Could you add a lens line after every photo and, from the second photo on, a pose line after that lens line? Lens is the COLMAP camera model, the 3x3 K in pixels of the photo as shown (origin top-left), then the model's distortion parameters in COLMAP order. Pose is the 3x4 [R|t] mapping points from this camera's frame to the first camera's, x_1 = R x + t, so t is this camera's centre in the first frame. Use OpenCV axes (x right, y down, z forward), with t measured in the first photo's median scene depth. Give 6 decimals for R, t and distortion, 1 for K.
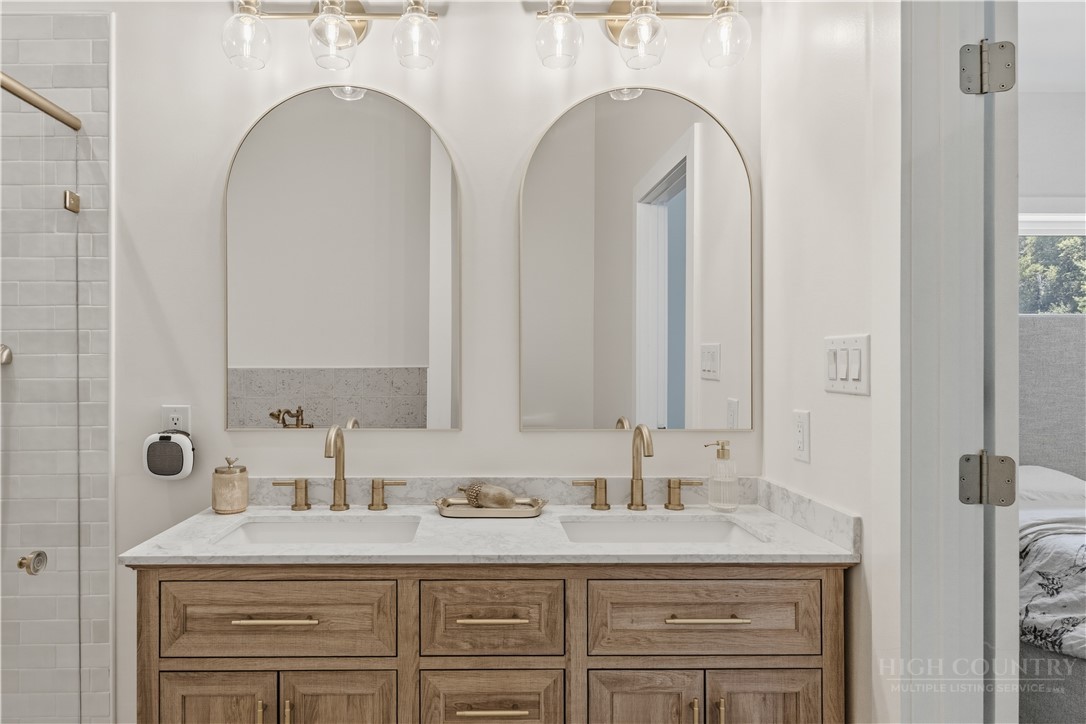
lens RADIAL K [[660.8, 0, 543.0], [0, 660.8, 362.0], [0, 0, 1]] dist [-0.006003, -0.000244]
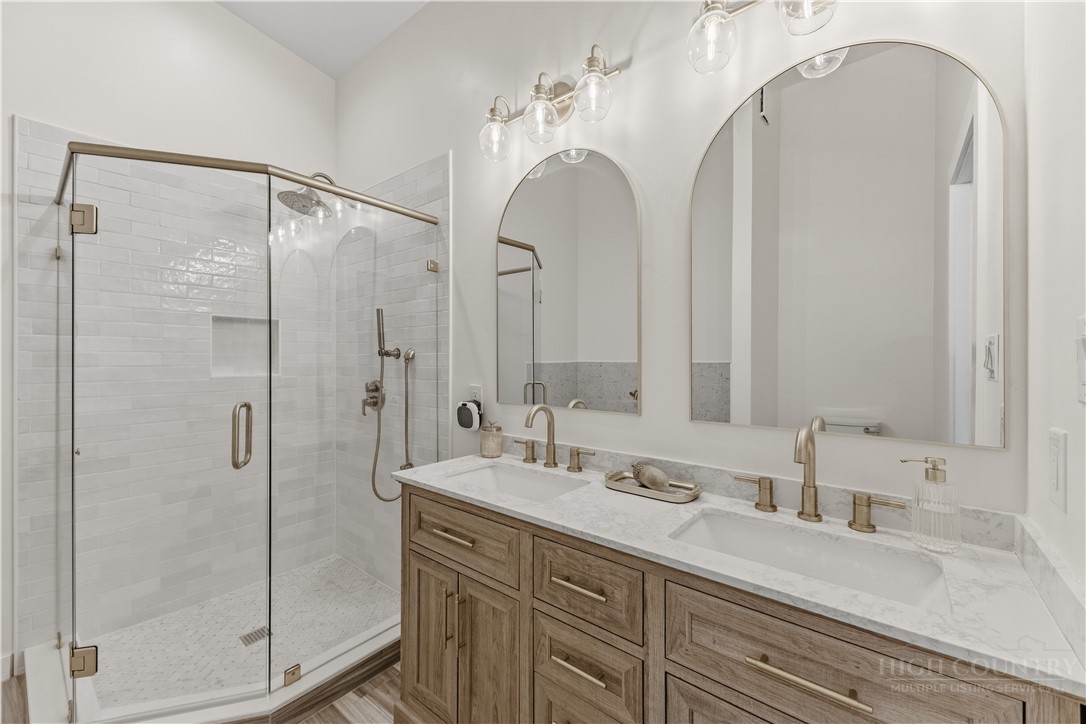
lens RADIAL K [[454.5, 0, 489.5], [0, 454.5, 358.5], [0, 0, 1]] dist [0.001602, 0.000341]
pose [[0.736021, 0.001274, -0.676958, 0.315349], [-0.001106, 0.999999, 0.000678, 0.002398], [0.676958, 0.000250, 0.736022, 0.313561]]
